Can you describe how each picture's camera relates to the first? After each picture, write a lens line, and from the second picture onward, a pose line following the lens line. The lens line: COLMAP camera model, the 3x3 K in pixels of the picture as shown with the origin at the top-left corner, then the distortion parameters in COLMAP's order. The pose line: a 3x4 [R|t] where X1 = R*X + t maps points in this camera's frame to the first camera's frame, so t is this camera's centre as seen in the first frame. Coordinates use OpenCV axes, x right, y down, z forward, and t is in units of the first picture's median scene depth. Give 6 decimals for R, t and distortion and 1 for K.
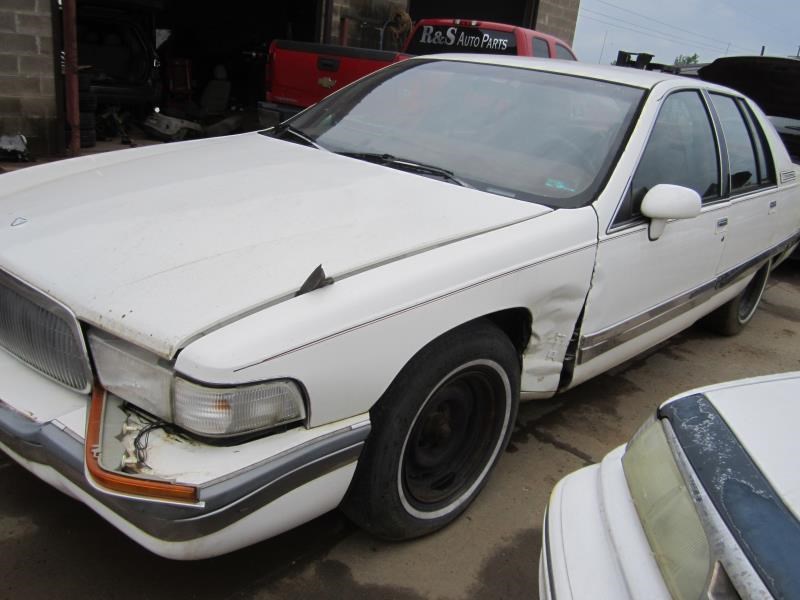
lens RADIAL K [[651.8, 0, 400.0], [0, 651.8, 300.7], [0, 0, 1]] dist [-0.052461, 0.018826]
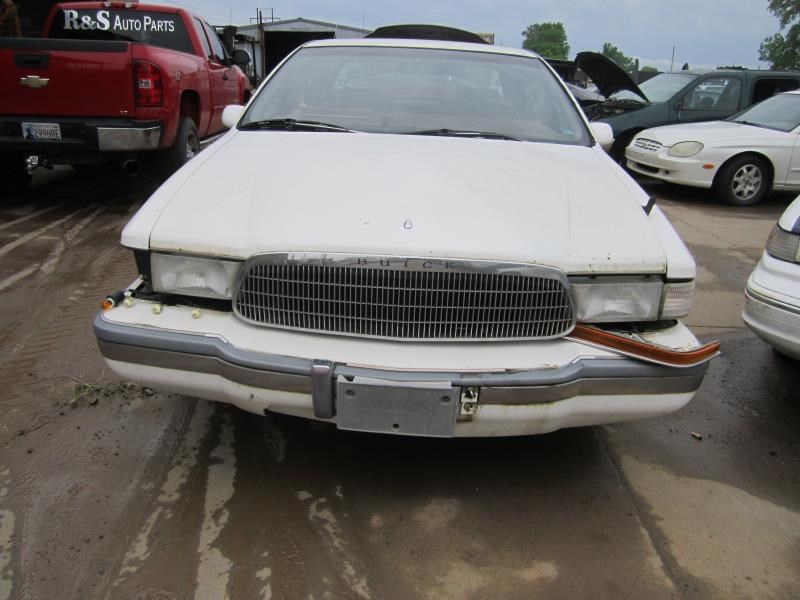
lens RADIAL K [[651.8, 0, 400.6], [0, 651.8, 300.5], [0, 0, 1]] dist [-0.052461, 0.018826]
pose [[0.768616, -0.285289, 0.572574, -0.234656], [0.262828, 0.956849, 0.123940, -0.025947], [-0.583225, 0.055226, 0.810431, 0.027875]]
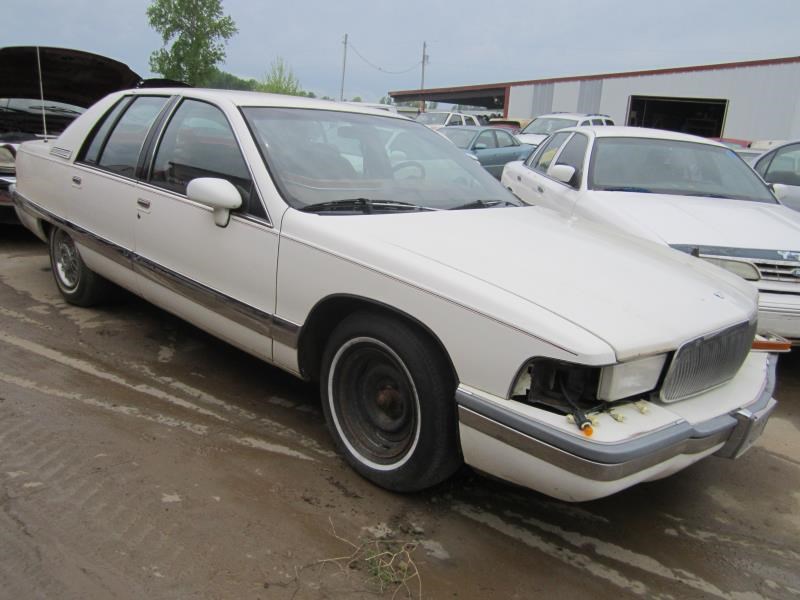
lens RADIAL K [[651.8, 0, 398.2], [0, 651.8, 299.2], [0, 0, 1]] dist [-0.052461, 0.018826]
pose [[0.053996, -0.362641, 0.930363, -0.363022], [0.265193, 0.903471, 0.336768, -0.142937], [-0.962682, 0.228542, 0.144954, 0.270095]]
